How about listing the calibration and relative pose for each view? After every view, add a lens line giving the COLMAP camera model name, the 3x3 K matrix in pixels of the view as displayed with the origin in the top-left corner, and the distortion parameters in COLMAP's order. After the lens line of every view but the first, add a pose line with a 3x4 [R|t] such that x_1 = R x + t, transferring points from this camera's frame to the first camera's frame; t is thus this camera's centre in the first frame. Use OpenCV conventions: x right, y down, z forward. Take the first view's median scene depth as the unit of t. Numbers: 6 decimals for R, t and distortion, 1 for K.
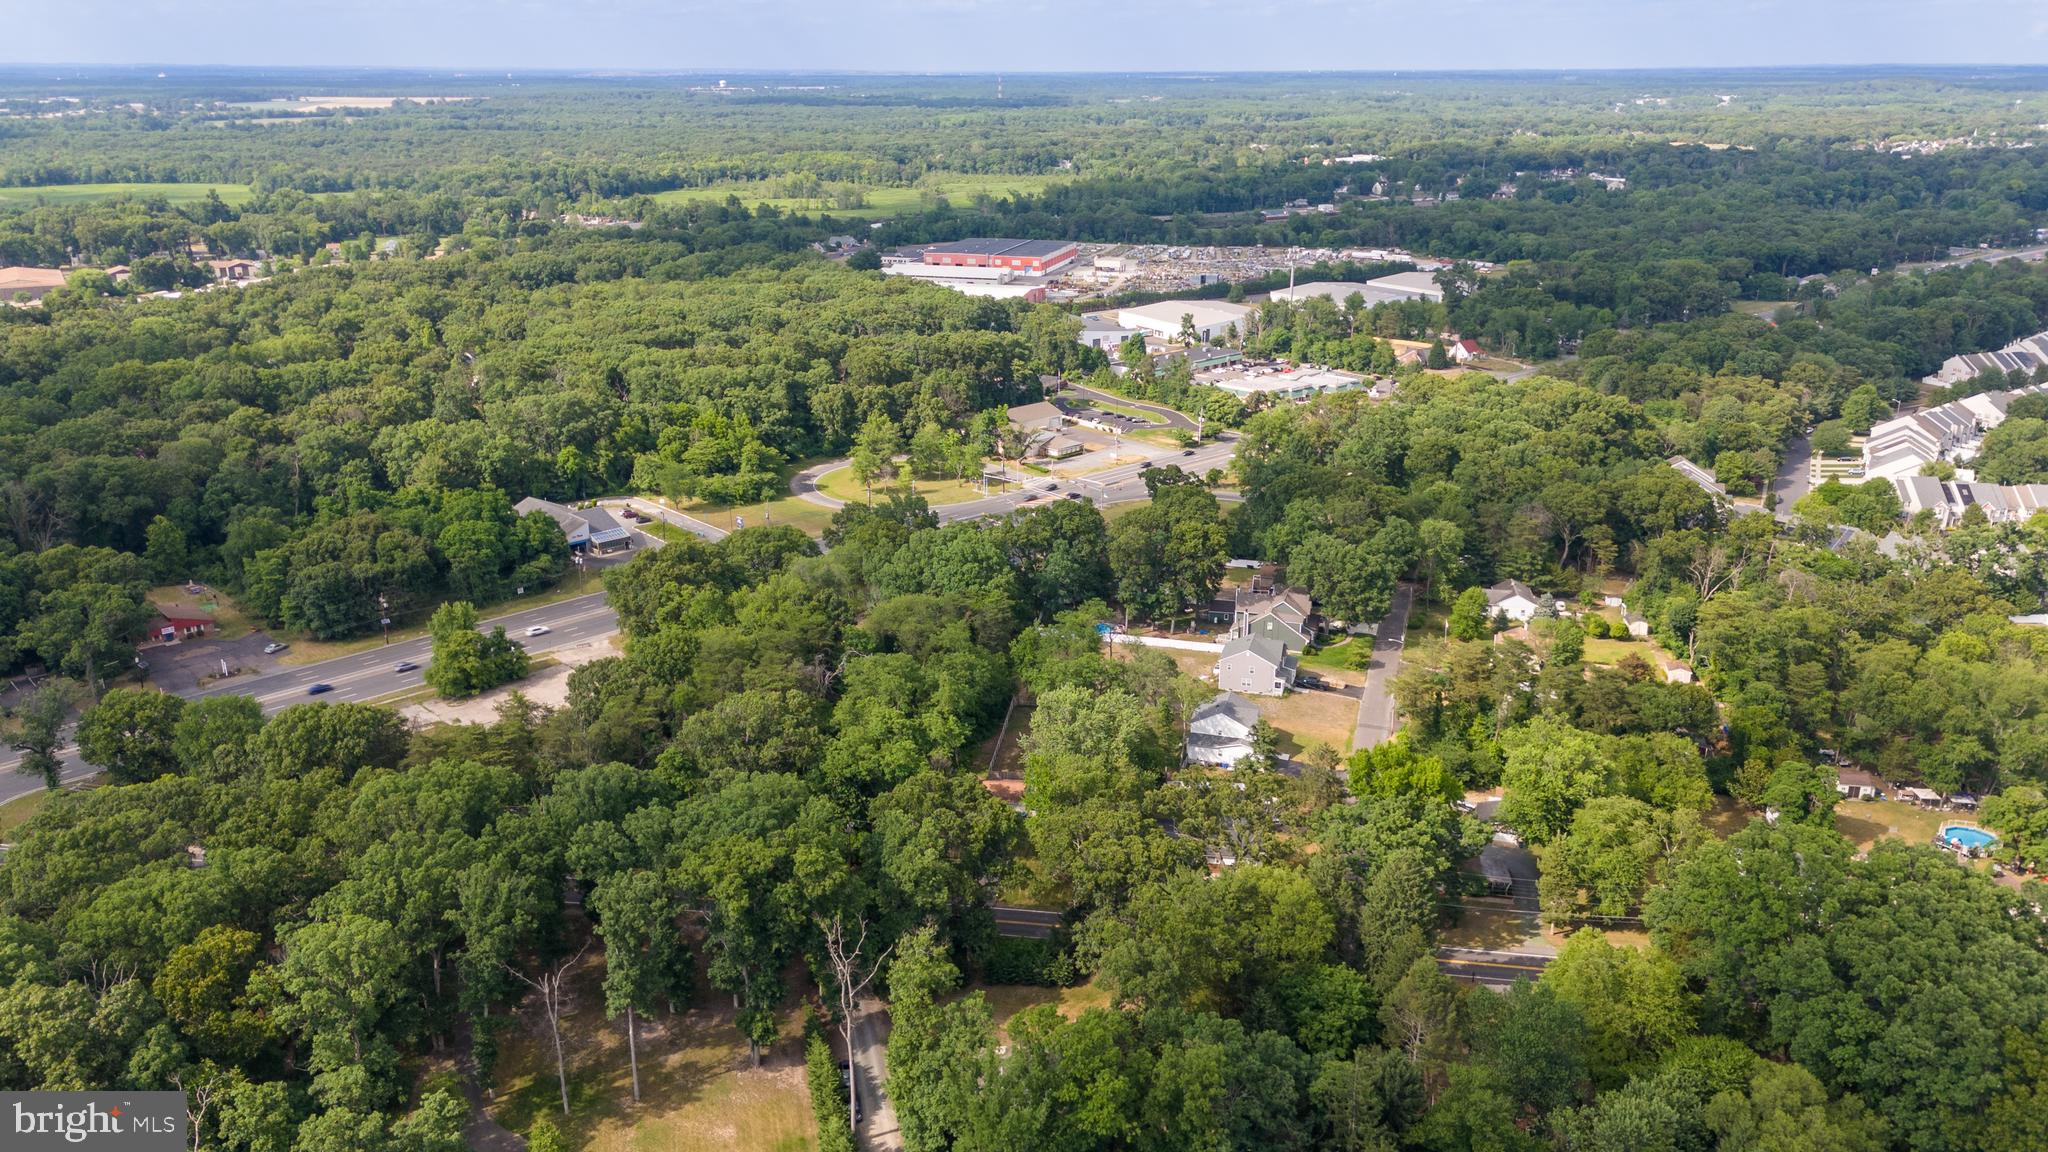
lens RADIAL K [[1601.9, 0, 1023.5], [0, 1601.9, 574.2], [0, 0, 1]] dist [0.053327, -0.000120]
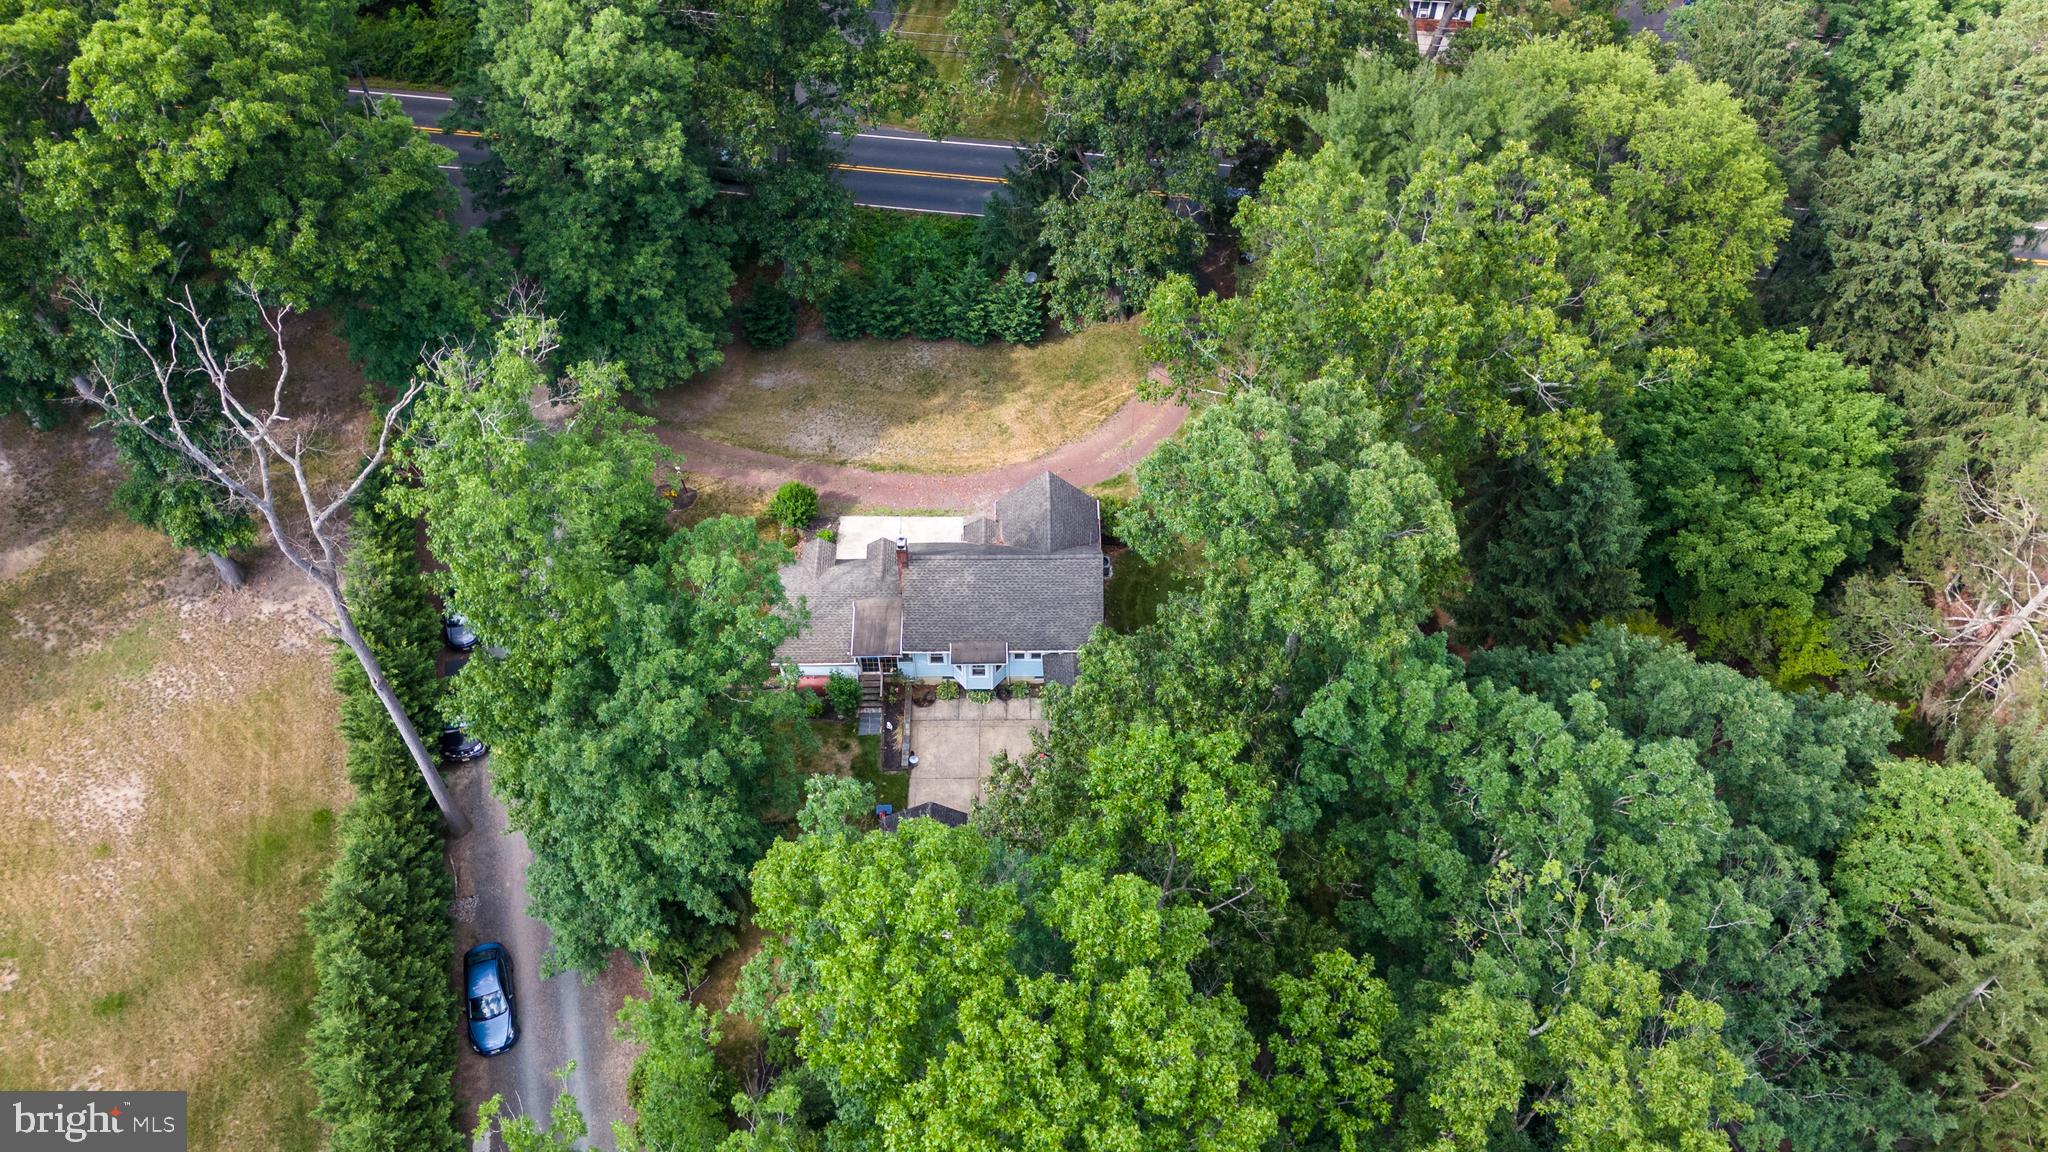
lens RADIAL K [[1601.9, 0, 1022.0], [0, 1601.9, 571.4], [0, 0, 1]] dist [0.053327, -0.000120]
pose [[0.999746, -0.013780, 0.017826, 0.018600], [0.002593, 0.856269, 0.516524, 0.098798], [-0.022382, -0.516347, 0.856087, 0.652362]]
